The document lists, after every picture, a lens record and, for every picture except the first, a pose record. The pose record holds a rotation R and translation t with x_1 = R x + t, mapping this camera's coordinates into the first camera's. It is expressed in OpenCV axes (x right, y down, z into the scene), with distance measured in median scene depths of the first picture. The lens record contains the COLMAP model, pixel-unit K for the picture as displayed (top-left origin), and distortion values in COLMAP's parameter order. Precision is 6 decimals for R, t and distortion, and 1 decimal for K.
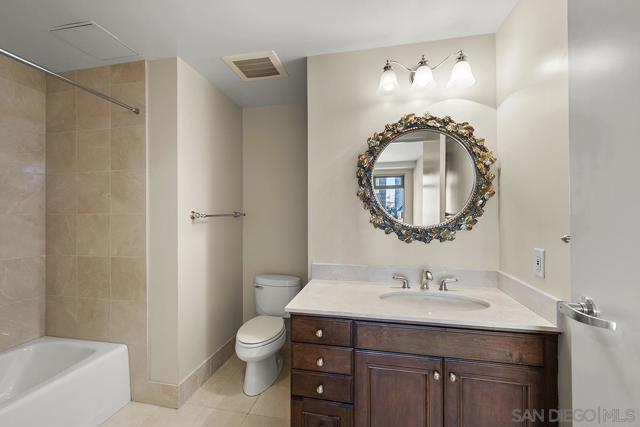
lens RADIAL K [[267.2, 0, 318.5], [0, 267.2, 212.9], [0, 0, 1]] dist [0.003213, 0.000051]
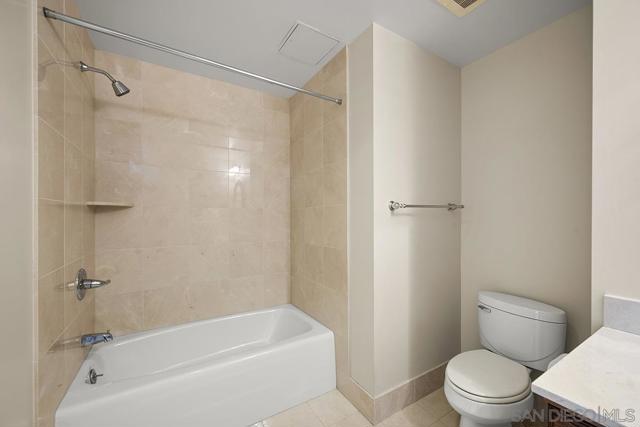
lens RADIAL K [[257.3, 0, 315.5], [0, 257.3, 217.6], [0, 0, 1]] dist [0.000022, -0.000112]
pose [[0.674699, 0.004681, -0.738078, -0.030419], [0.000132, 0.999979, 0.006462, 0.041521], [0.738093, -0.004457, 0.674684, 0.271266]]
